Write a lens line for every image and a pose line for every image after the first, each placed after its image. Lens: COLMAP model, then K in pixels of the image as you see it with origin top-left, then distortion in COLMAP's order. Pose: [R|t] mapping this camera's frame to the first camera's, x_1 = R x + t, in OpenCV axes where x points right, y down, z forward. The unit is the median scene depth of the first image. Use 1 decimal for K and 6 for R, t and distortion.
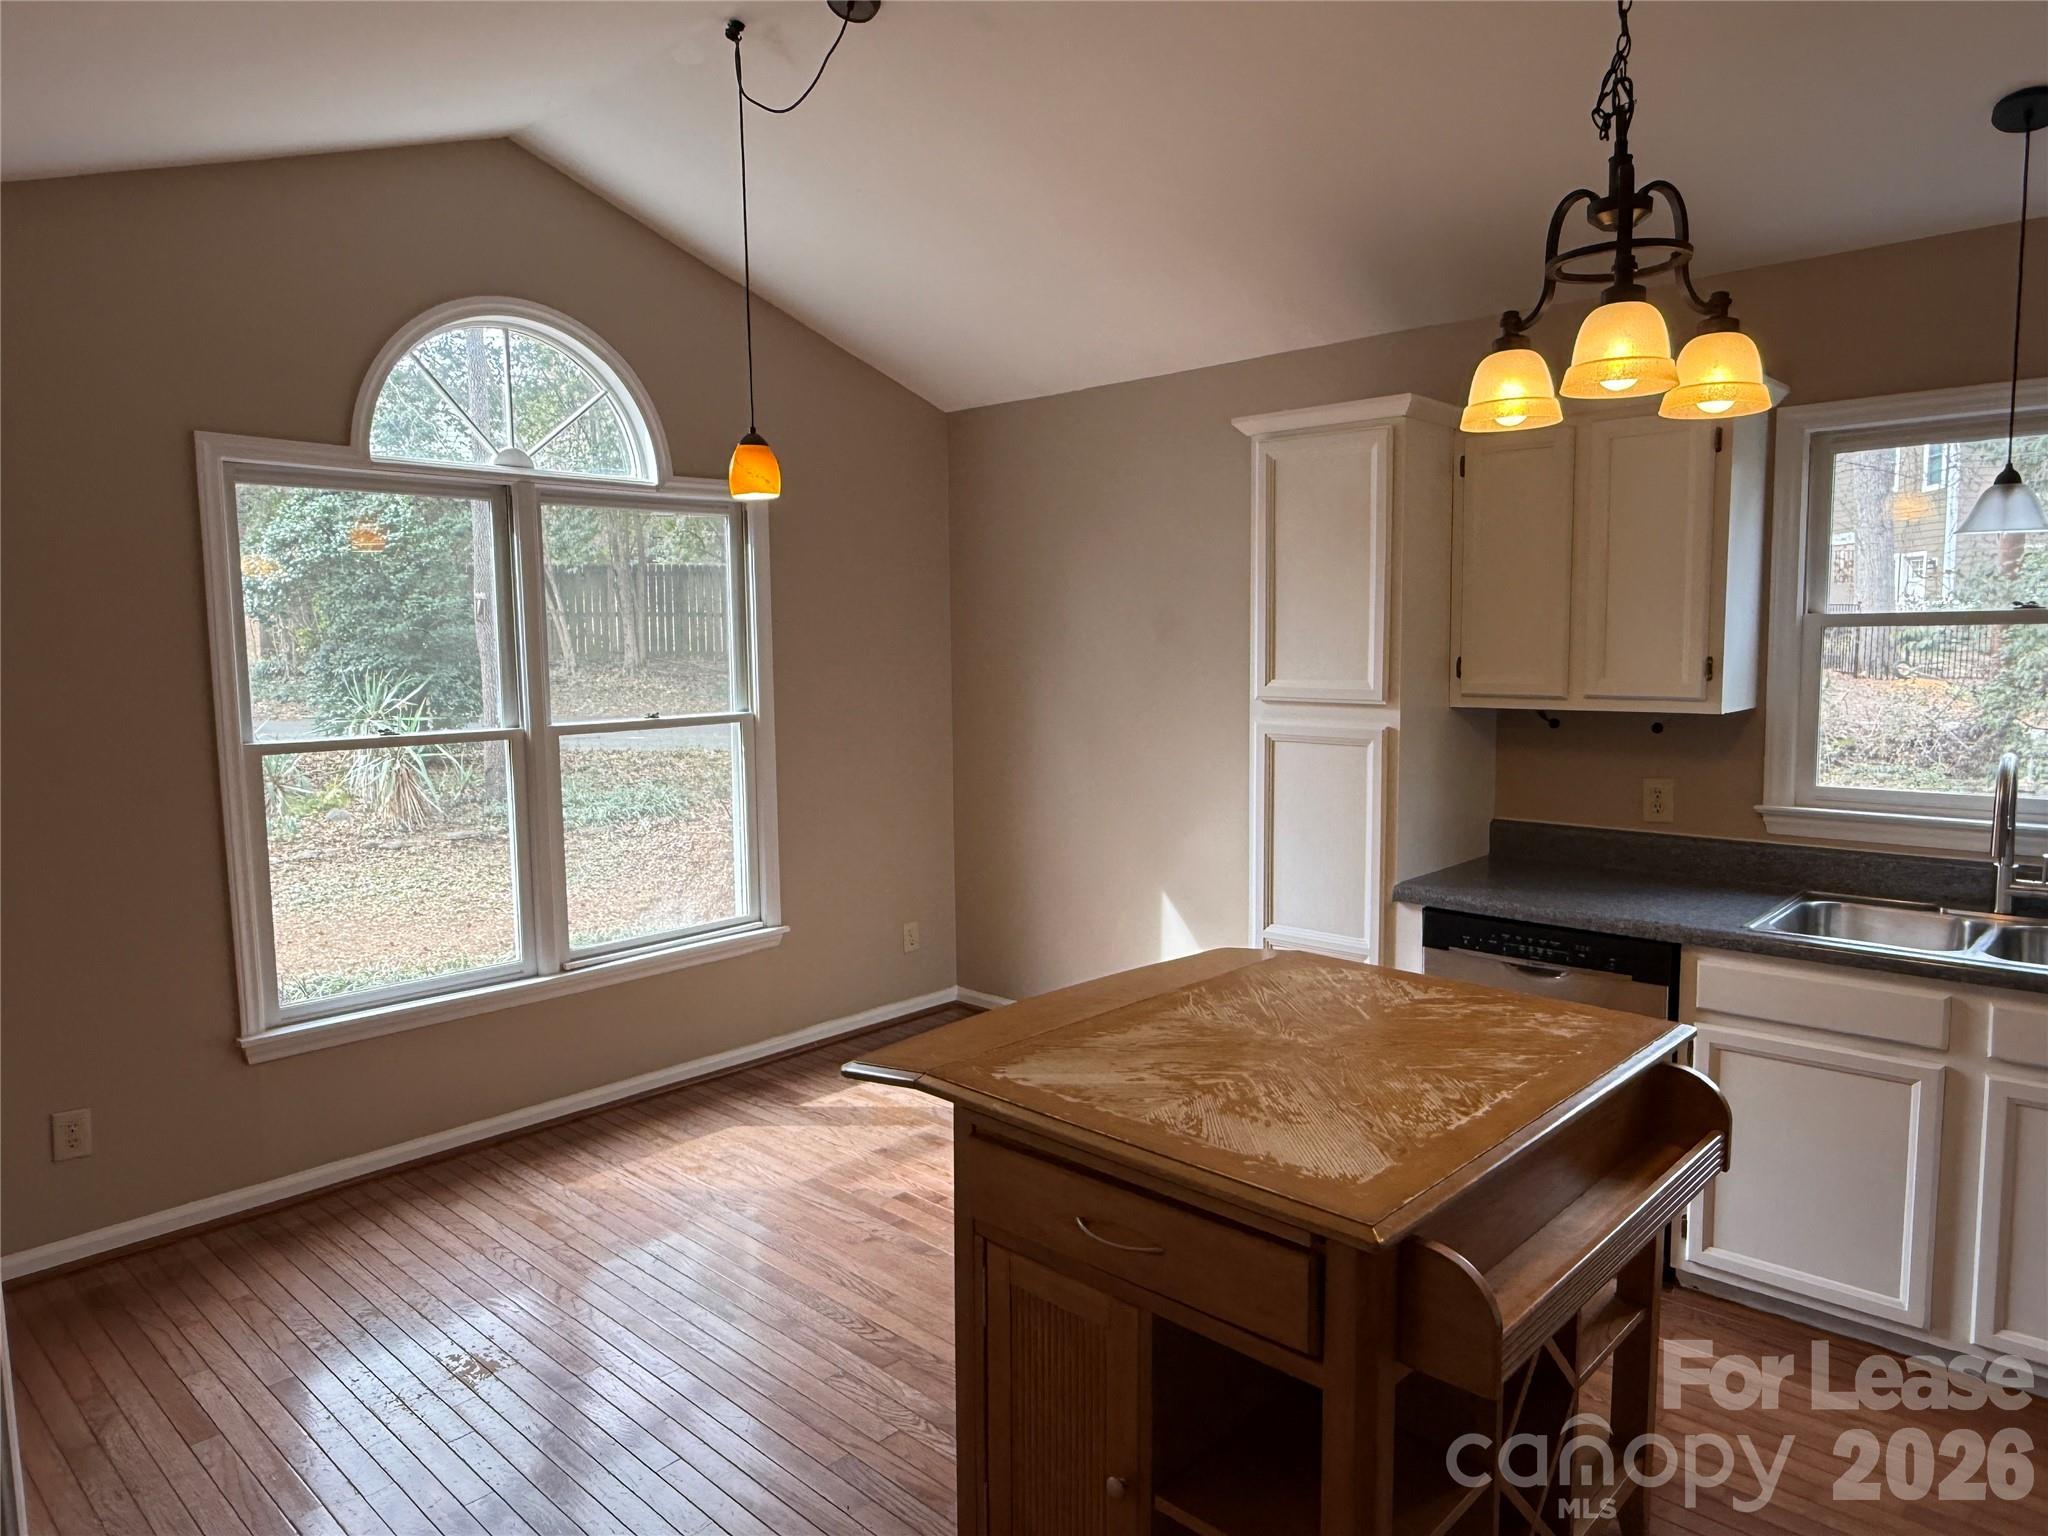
lens RADIAL K [[1315.8, 0, 1022.0], [0, 1315.8, 764.2], [0, 0, 1]] dist [-0.005272, -0.000934]
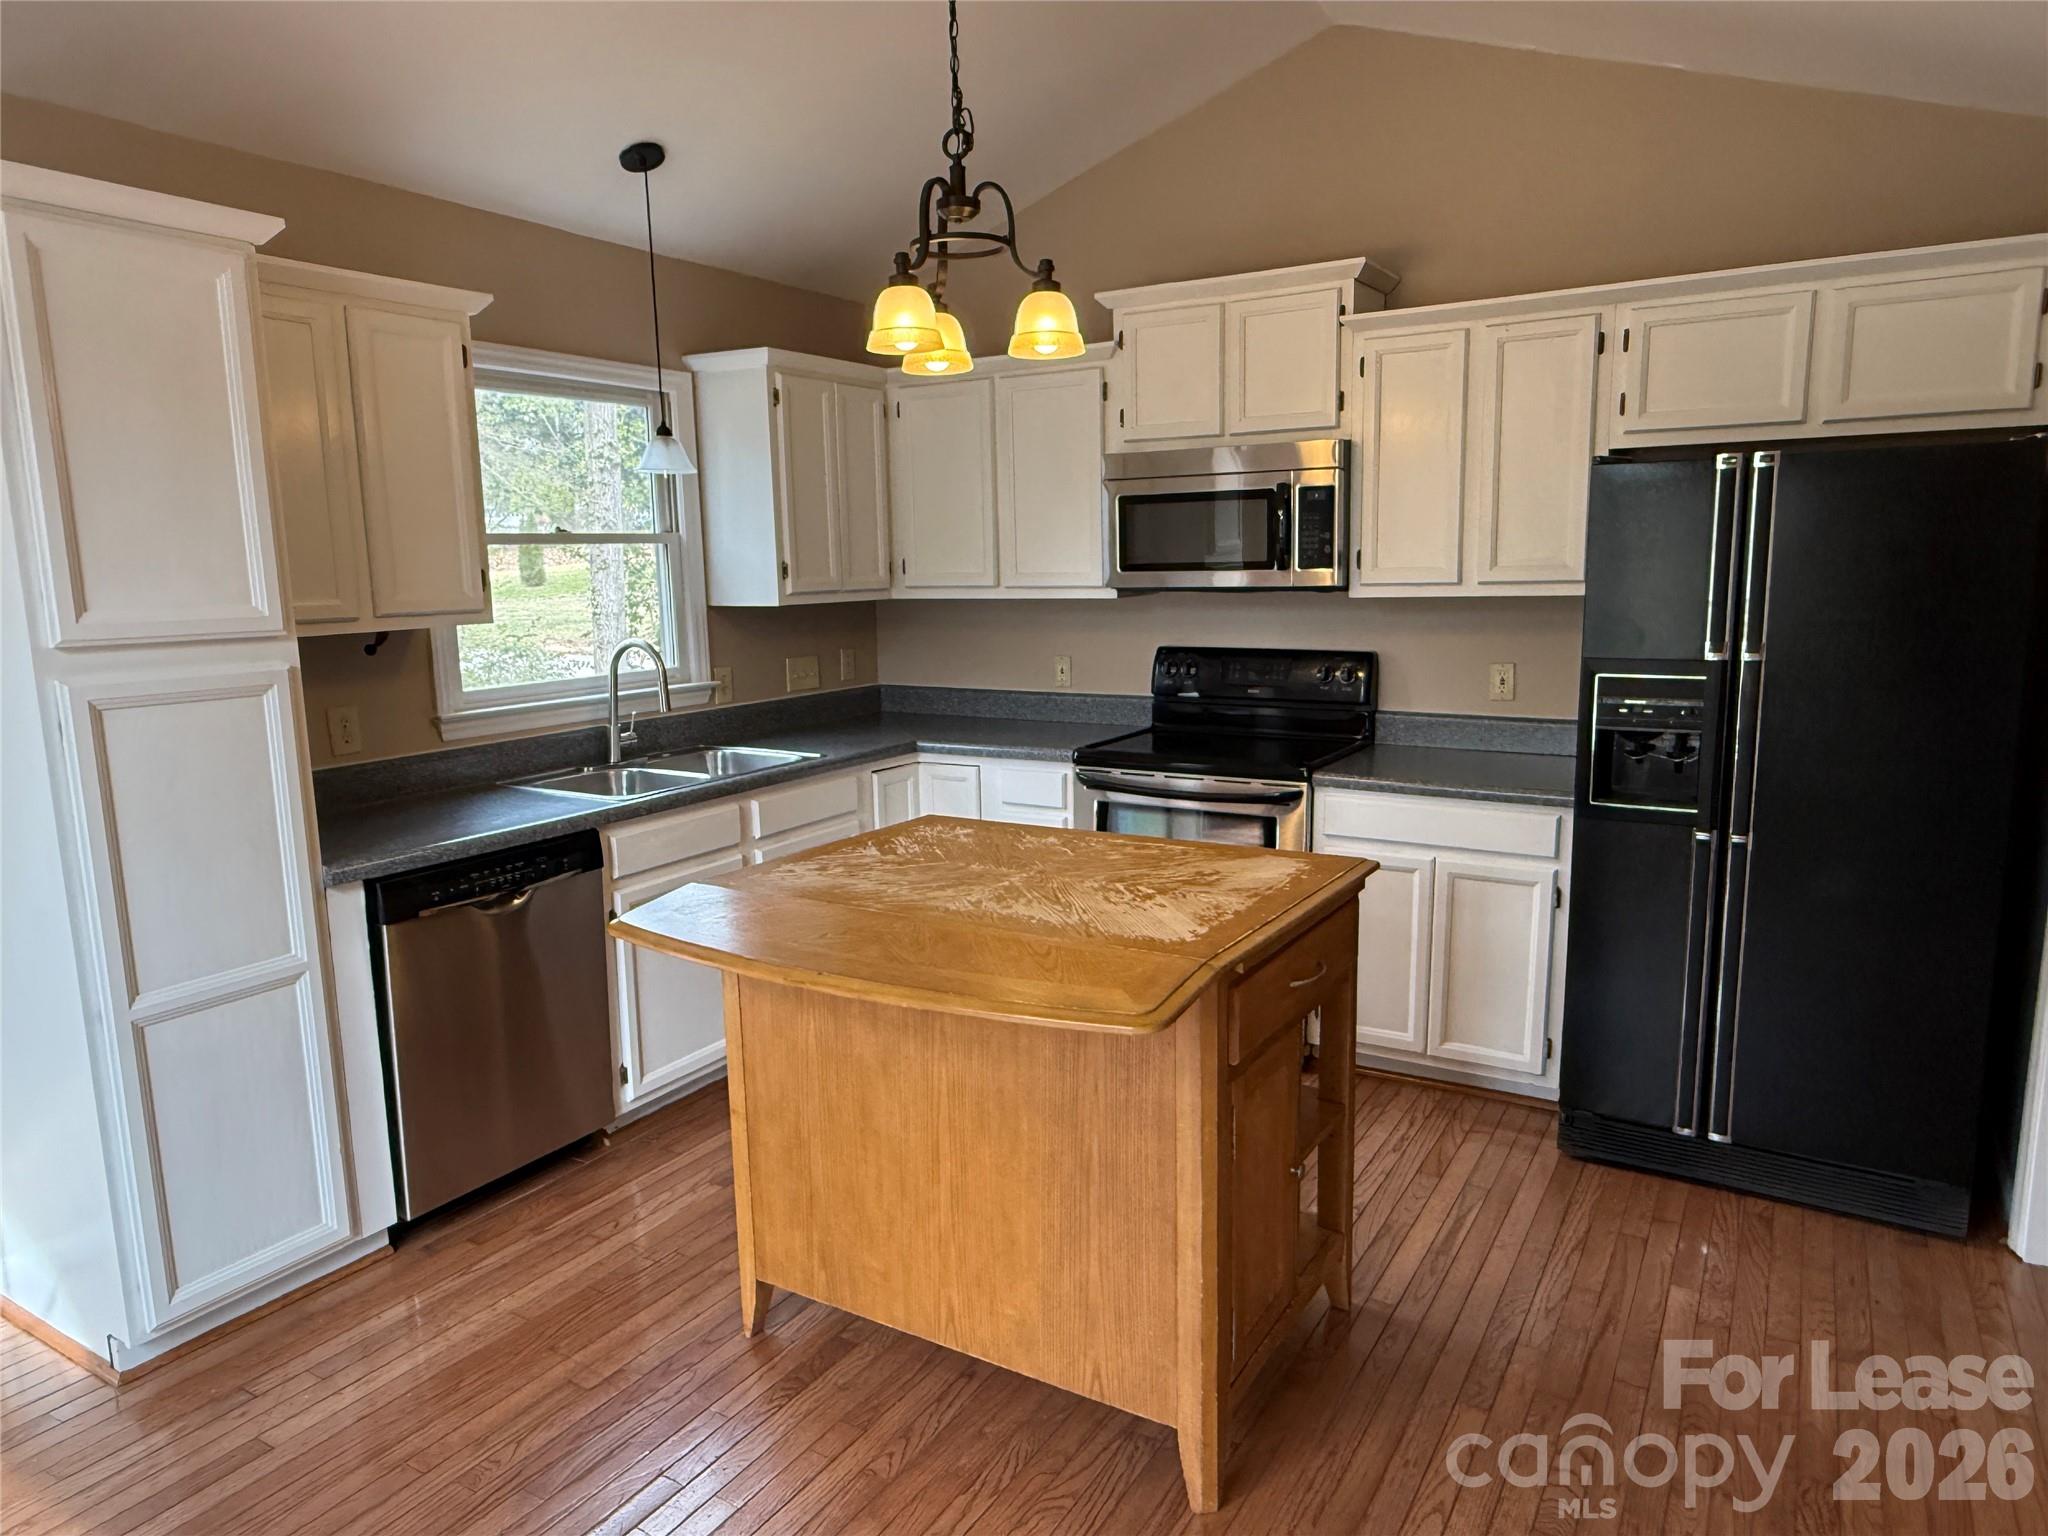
lens RADIAL K [[1315.8, 0, 1020.4], [0, 1315.8, 772.7], [0, 0, 1]] dist [-0.005272, -0.000934]
pose [[-0.206350, -0.139687, 0.968456, -0.644100], [0.122738, 0.978245, 0.167251, -0.049627], [-0.970750, 0.153379, -0.184716, 0.875990]]
